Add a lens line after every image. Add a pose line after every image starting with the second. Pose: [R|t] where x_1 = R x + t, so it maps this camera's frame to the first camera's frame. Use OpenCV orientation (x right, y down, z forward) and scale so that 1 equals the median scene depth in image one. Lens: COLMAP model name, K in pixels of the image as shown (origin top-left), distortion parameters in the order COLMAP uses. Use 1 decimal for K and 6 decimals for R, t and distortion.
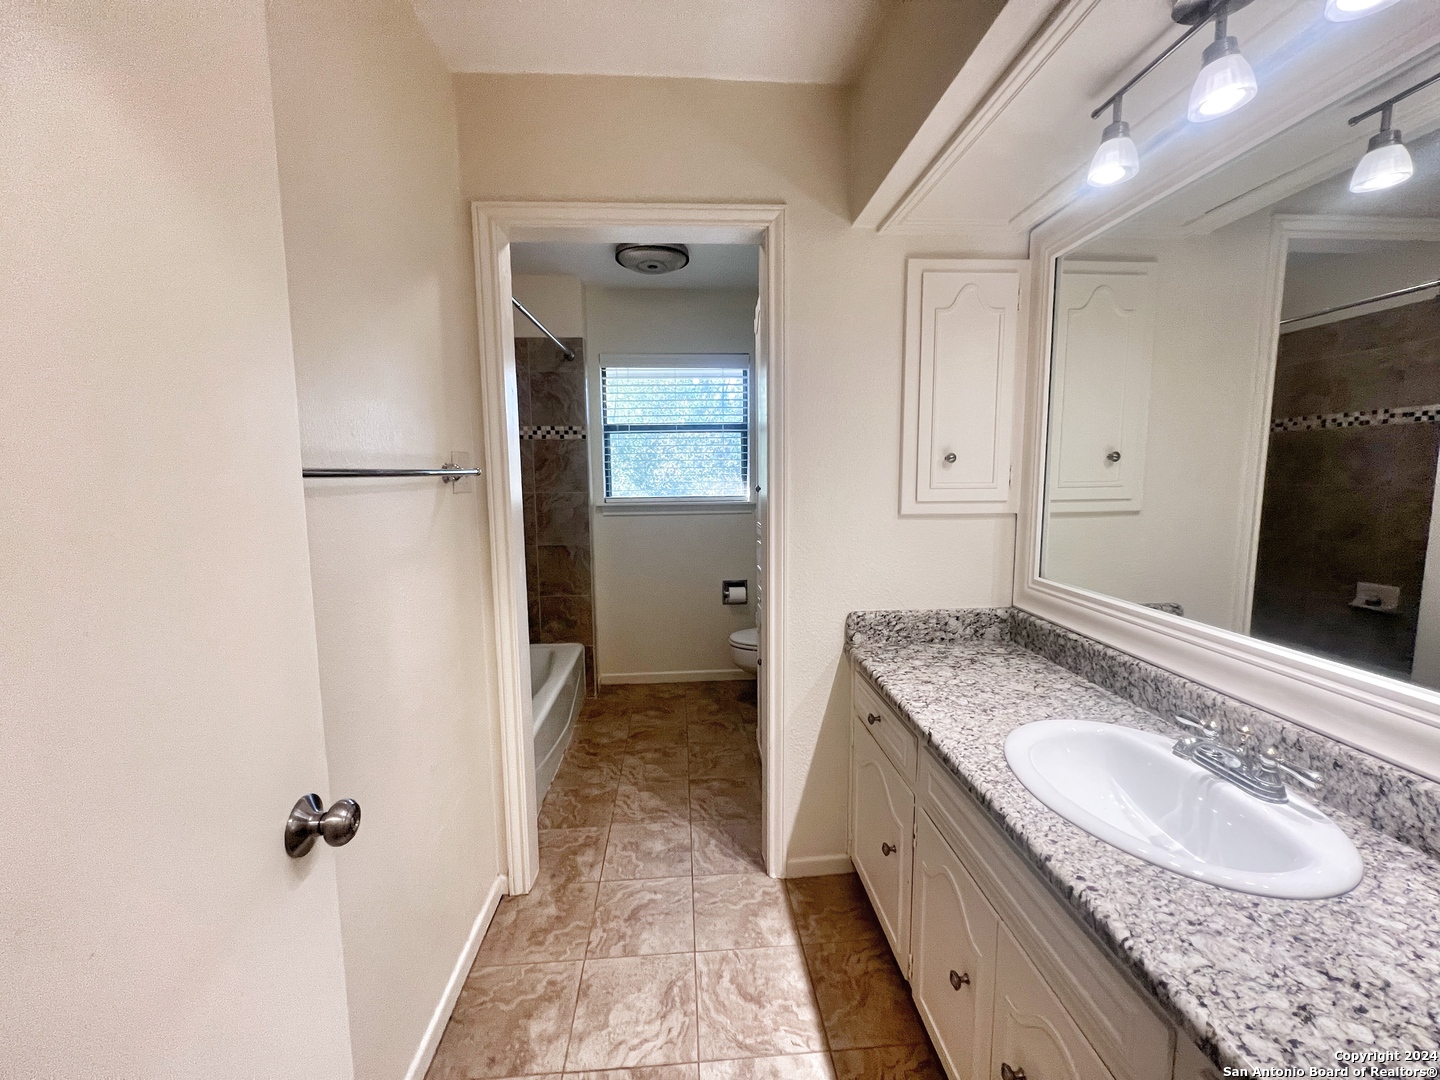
lens RADIAL K [[577.4, 0, 717.7], [0, 577.4, 536.1], [0, 0, 1]] dist [-0.002181, -0.000127]
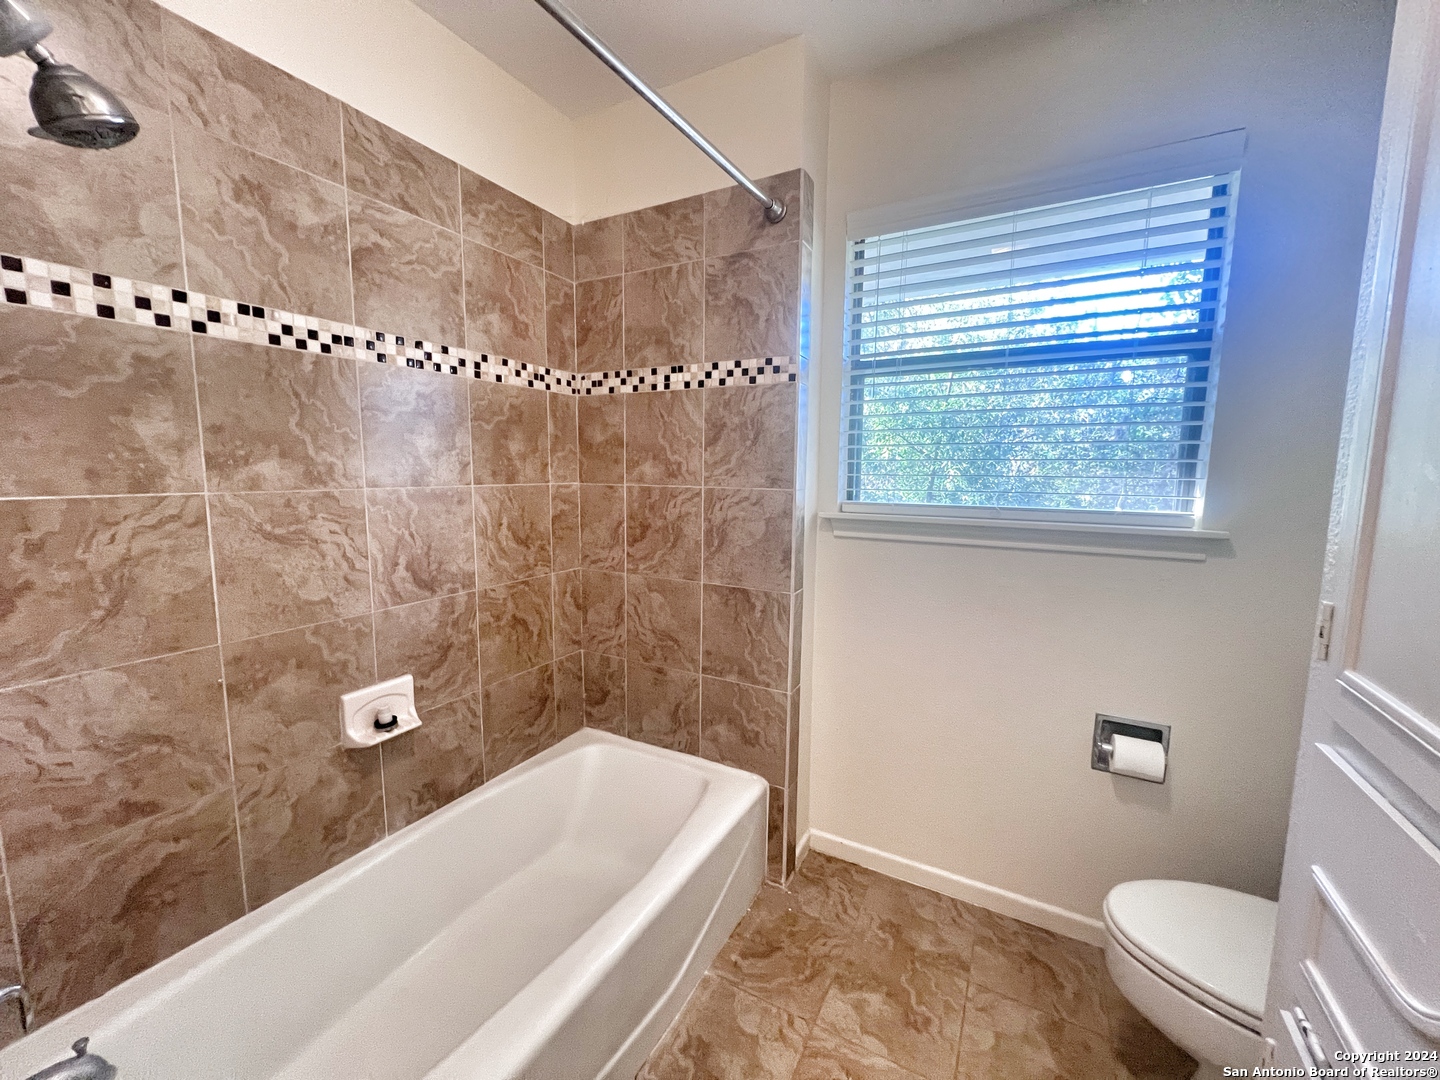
lens RADIAL K [[577.4, 0, 717.7], [0, 577.4, 536.1], [0, 0, 1]] dist [-0.002181, -0.000127]
pose [[0.838750, 0.081596, -0.538368, -0.008380], [-0.074932, 0.996598, 0.034306, -0.048458], [0.539336, 0.011567, 0.842011, 0.546258]]
